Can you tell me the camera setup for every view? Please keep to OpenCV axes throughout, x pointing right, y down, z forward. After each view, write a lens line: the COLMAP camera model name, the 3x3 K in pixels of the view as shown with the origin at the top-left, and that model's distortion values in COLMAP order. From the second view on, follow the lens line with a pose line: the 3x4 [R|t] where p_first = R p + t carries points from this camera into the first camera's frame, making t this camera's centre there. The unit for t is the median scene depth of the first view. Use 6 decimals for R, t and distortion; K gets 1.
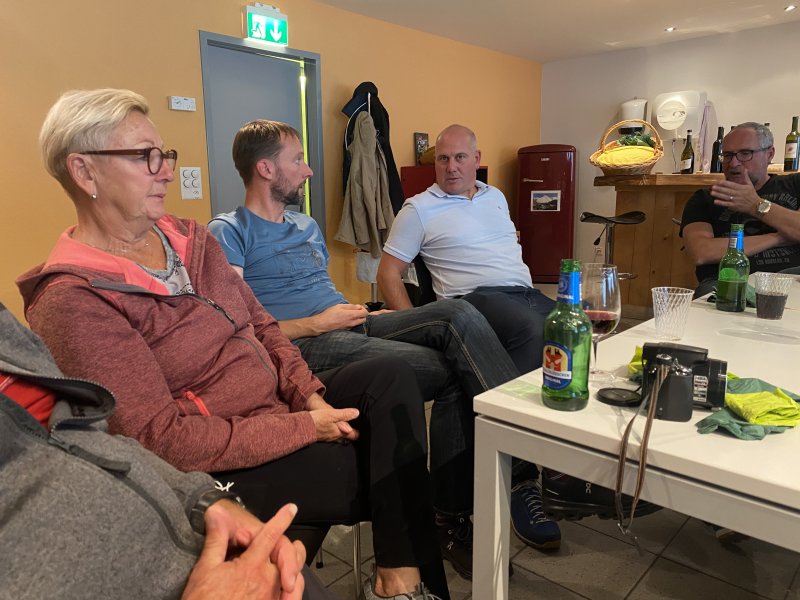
lens RADIAL K [[607.1, 0, 401.0], [0, 607.1, 298.5], [0, 0, 1]] dist [-0.007675, -0.001706]
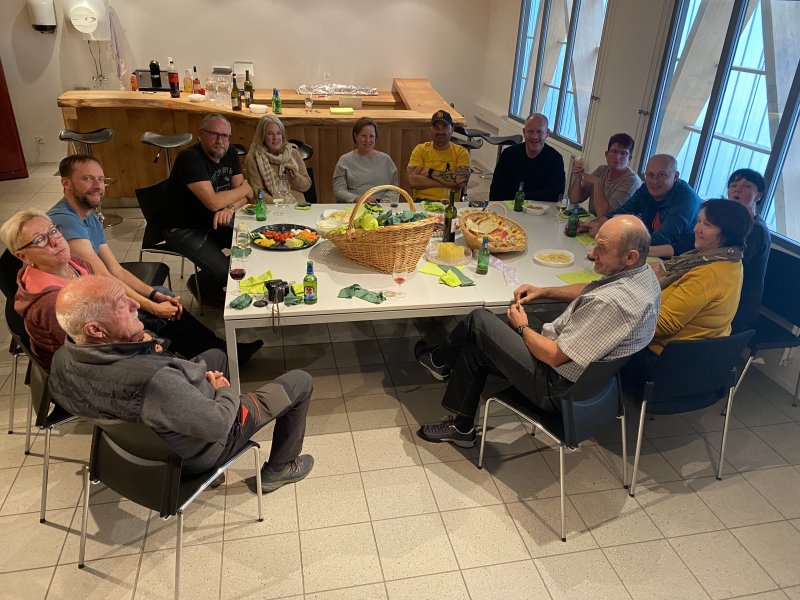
lens RADIAL K [[607.1, 0, 400.0], [0, 607.1, 300.6], [0, 0, 1]] dist [-0.007675, -0.001706]
pose [[0.586918, -0.325029, 0.741542, -1.913179], [0.106727, 0.938949, 0.327083, -0.972726], [-0.802581, -0.112829, 0.585775, -1.805045]]
